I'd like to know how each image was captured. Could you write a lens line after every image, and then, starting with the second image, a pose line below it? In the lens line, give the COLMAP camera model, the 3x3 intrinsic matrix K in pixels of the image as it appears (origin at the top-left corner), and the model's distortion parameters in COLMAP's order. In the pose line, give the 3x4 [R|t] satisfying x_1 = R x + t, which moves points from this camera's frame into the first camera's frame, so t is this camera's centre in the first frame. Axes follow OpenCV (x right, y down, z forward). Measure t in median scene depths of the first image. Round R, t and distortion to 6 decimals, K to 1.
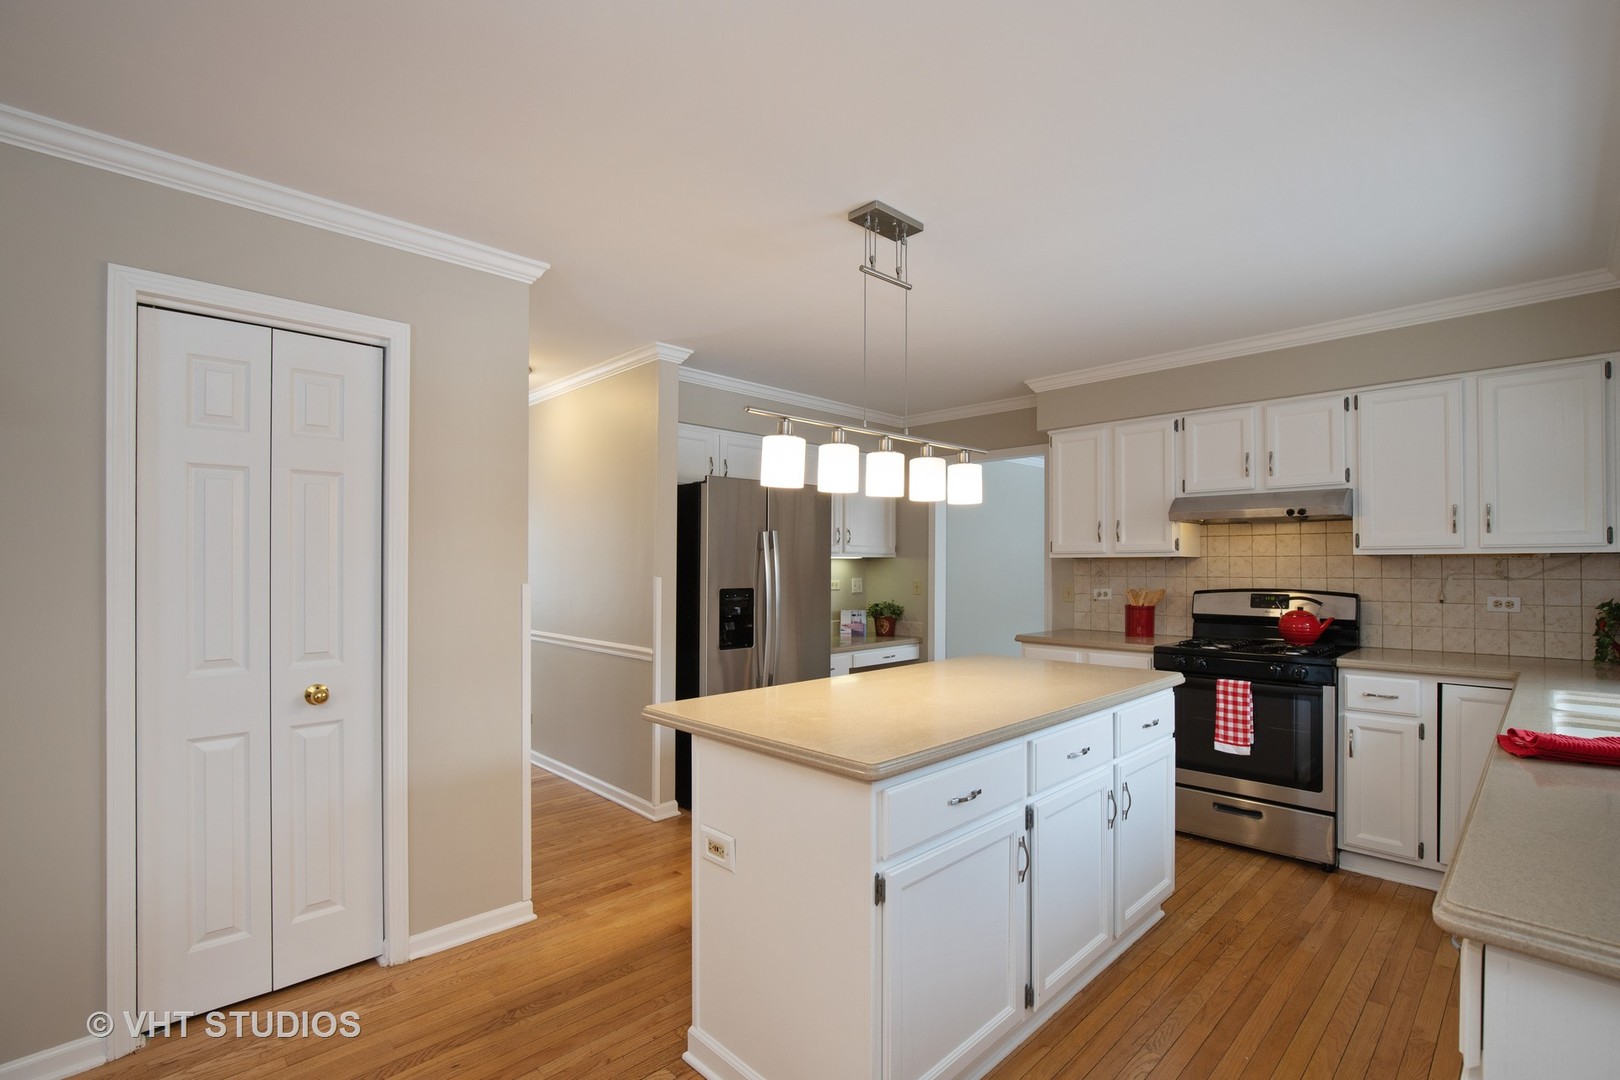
lens RADIAL K [[745.6, 0, 803.5], [0, 745.6, 553.9], [0, 0, 1]] dist [-0.023470, 0.004447]
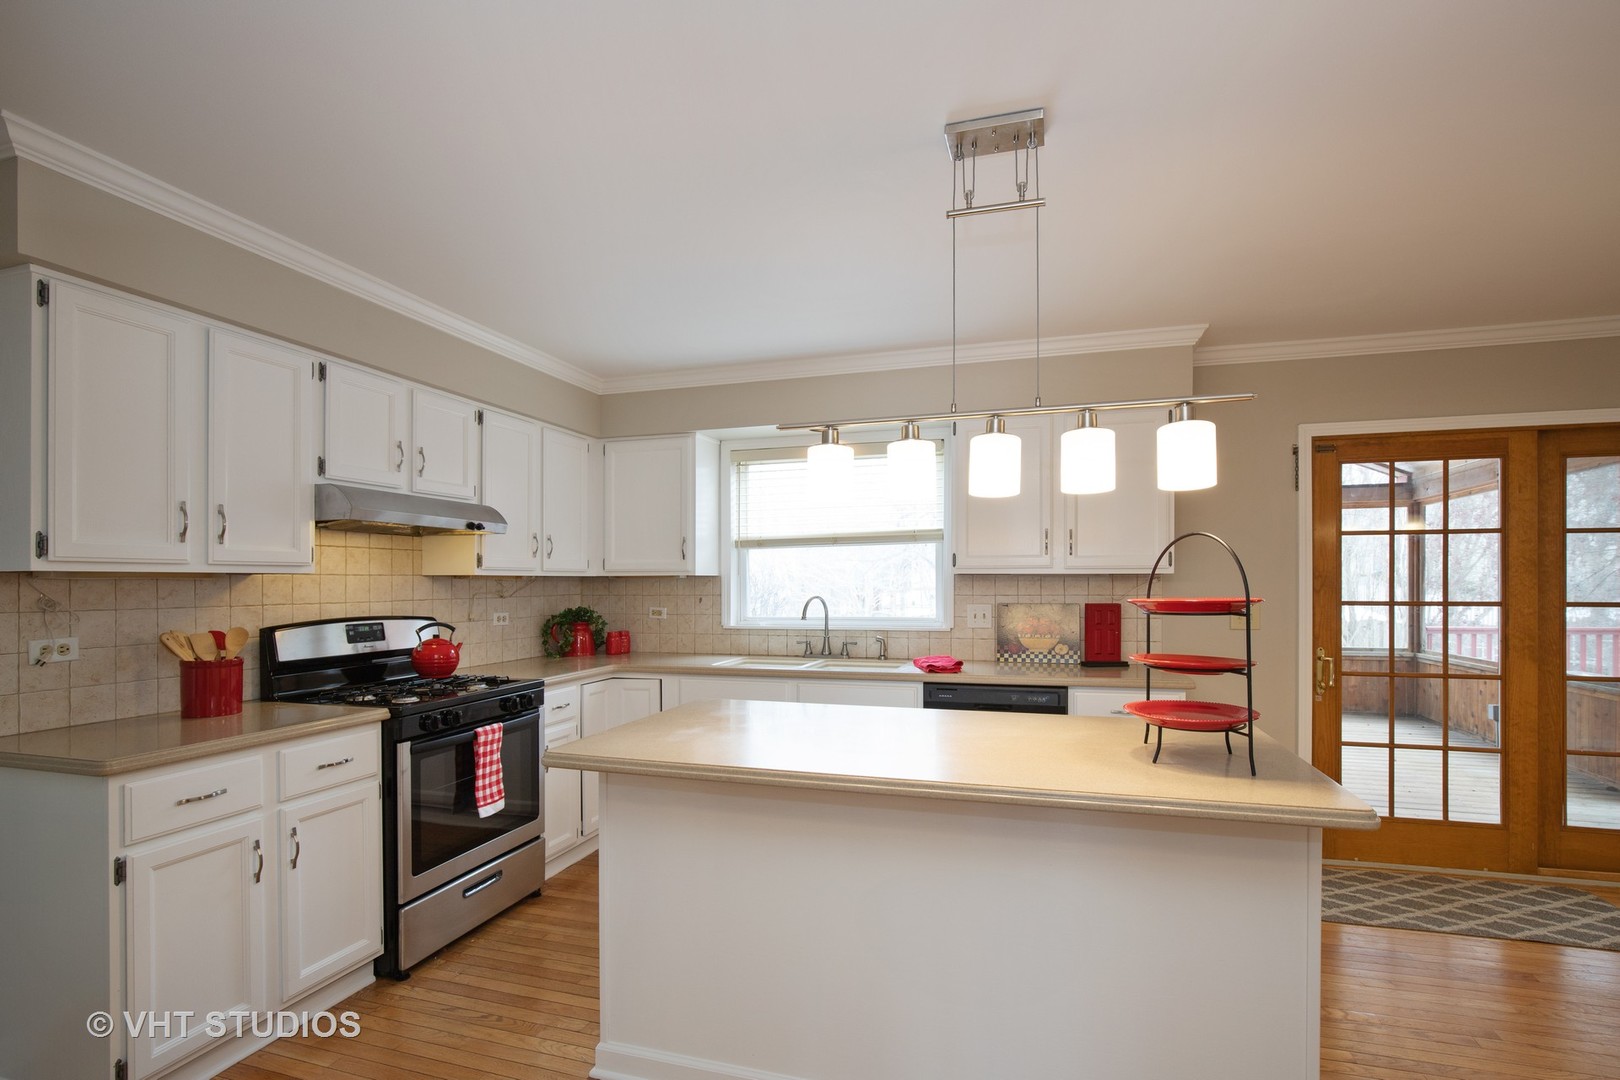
lens RADIAL K [[745.6, 0, 823.7], [0, 745.6, 586.8], [0, 0, 1]] dist [-0.023470, 0.004447]
pose [[-0.488139, -0.001667, 0.872764, -0.339959], [-0.008295, 0.999962, -0.002729, 0.016474], [-0.872726, -0.008572, -0.488134, 1.147791]]
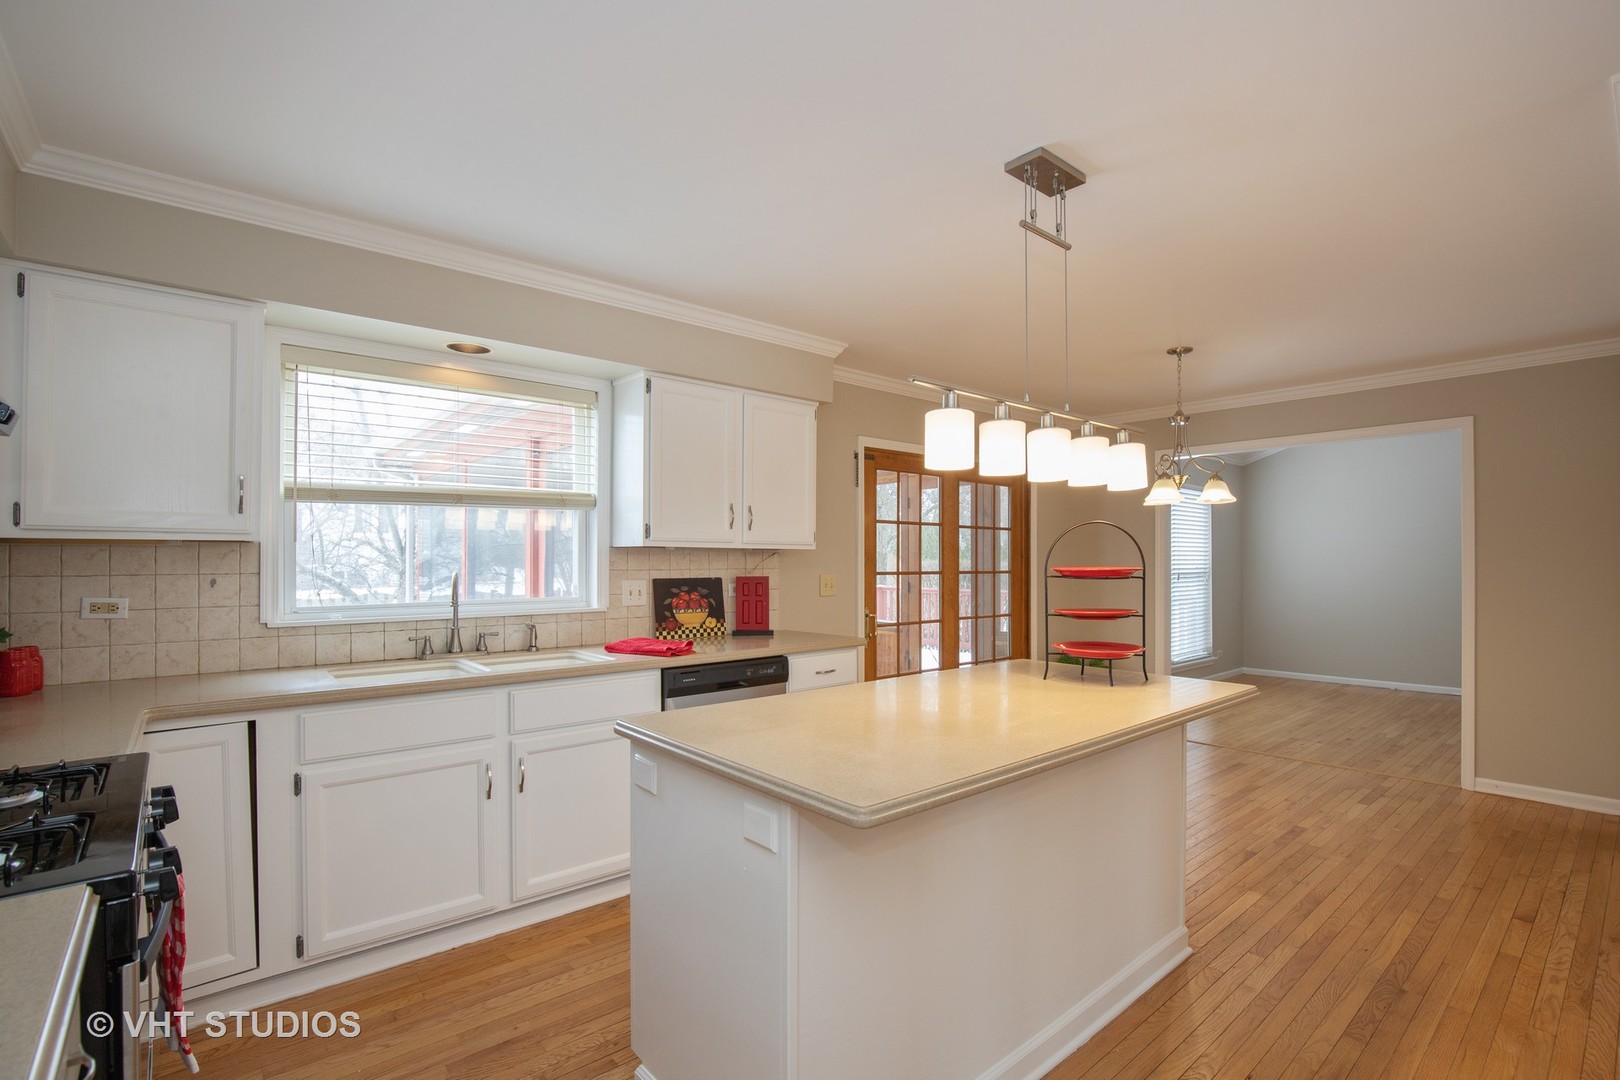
lens RADIAL K [[745.6, 0, 818.6], [0, 745.6, 556.6], [0, 0, 1]] dist [-0.023470, 0.004447]
pose [[-0.997877, -0.002444, 0.065085, 0.249949], [-0.003439, 0.999879, -0.015172, 0.020780], [-0.065040, -0.015364, -0.997764, 1.427006]]
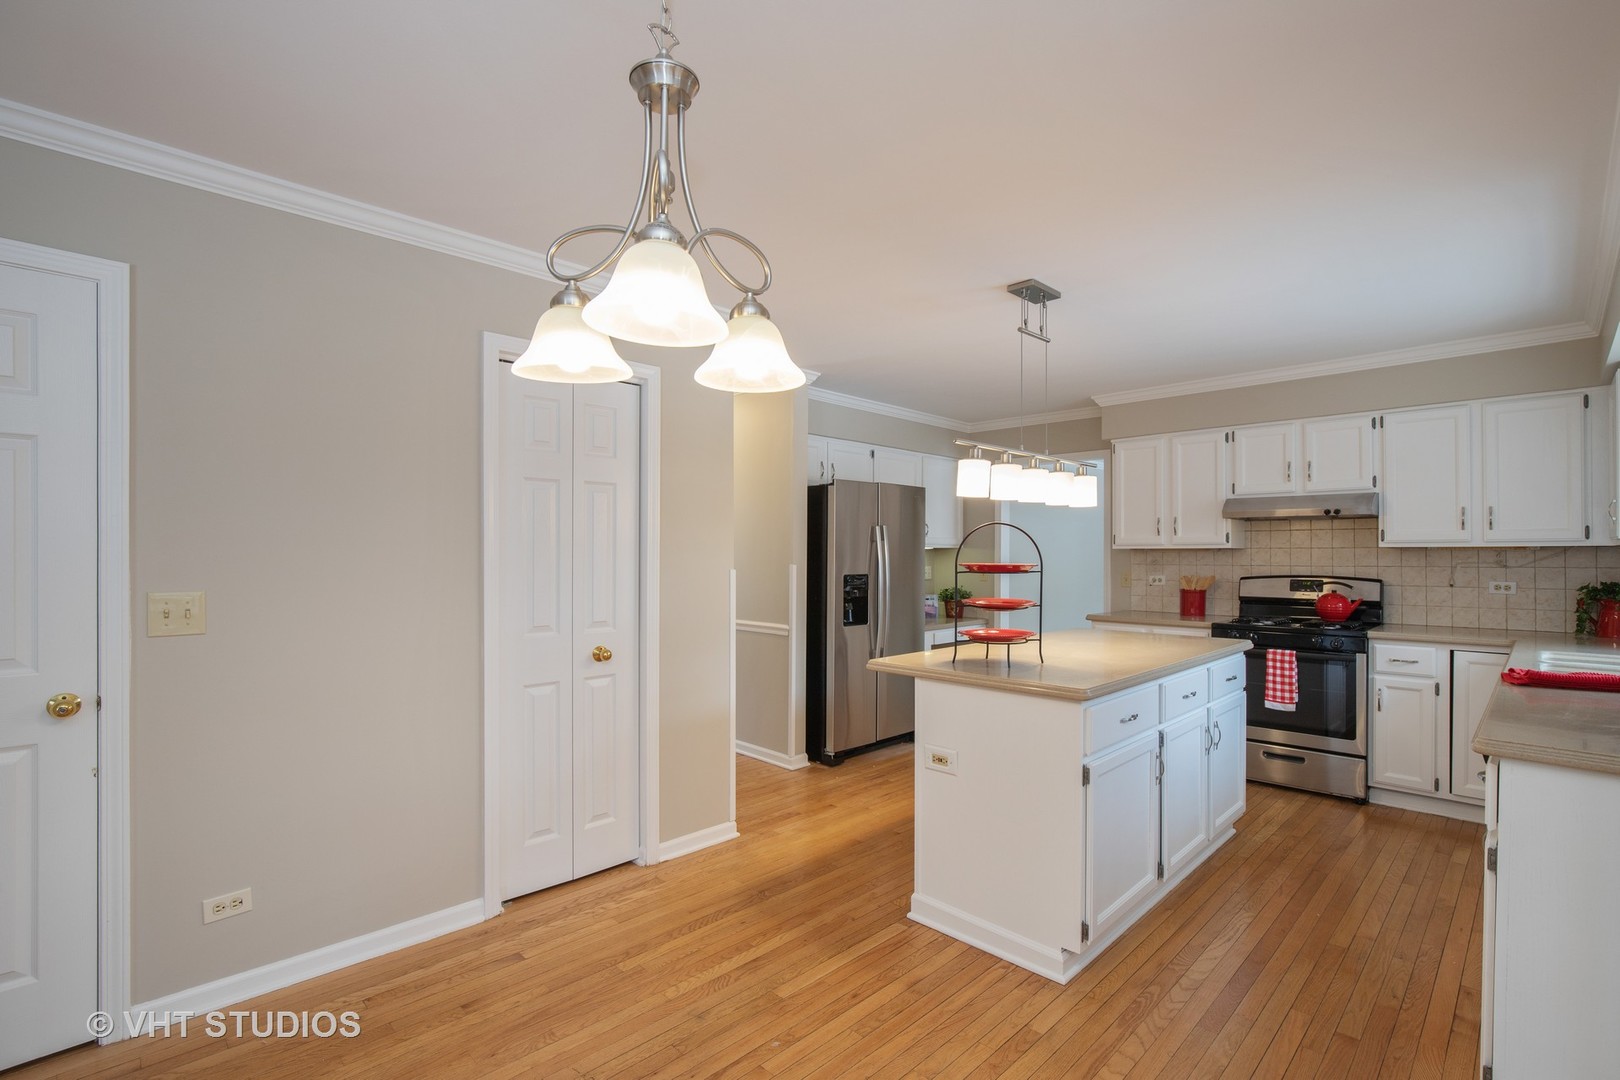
lens RADIAL K [[745.6, 0, 800.7], [0, 745.6, 543.5], [0, 0, 1]] dist [-0.023470, 0.004447]
pose [[0.999997, 0.001653, 0.001906, -0.225318], [-0.001653, 0.999999, 0.000244, -0.003750], [-0.001906, -0.000247, 0.999998, -0.227805]]
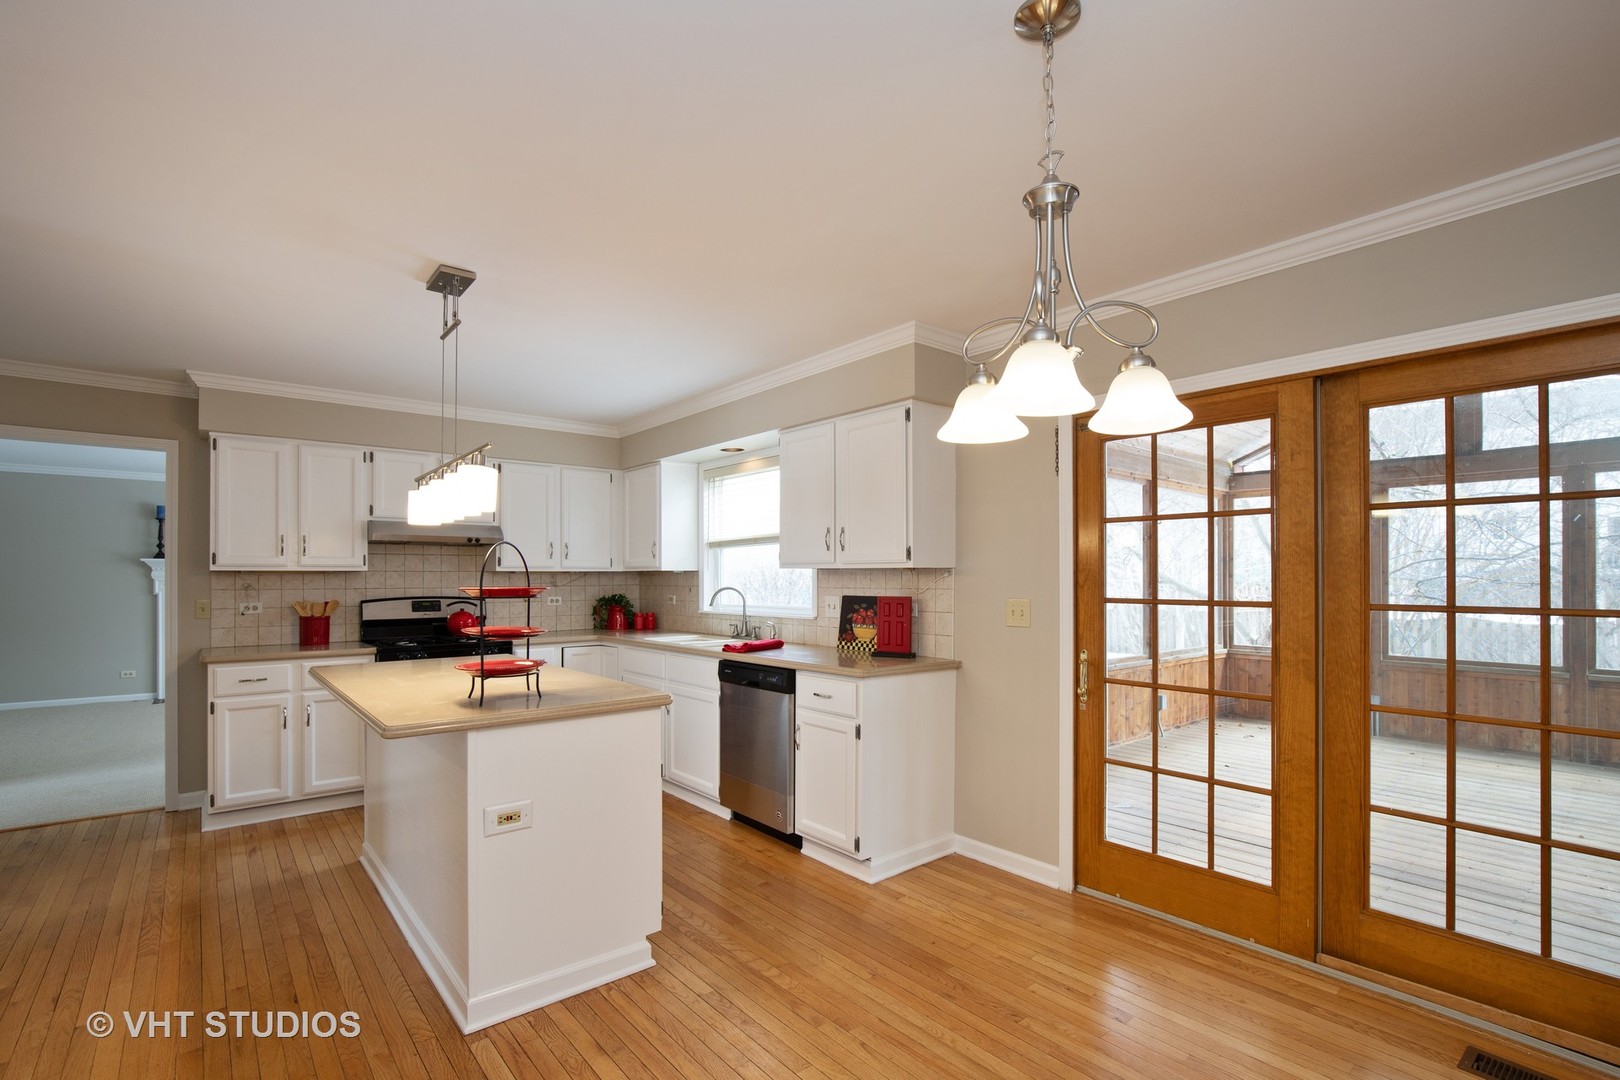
lens RADIAL K [[745.6, 0, 833.9], [0, 745.6, 577.7], [0, 0, 1]] dist [-0.023470, 0.004447]
pose [[0.060880, 0.000274, 0.998145, -0.743046], [-0.012221, 0.999925, 0.000471, 0.006021], [-0.998070, -0.012227, 0.060879, 0.249896]]
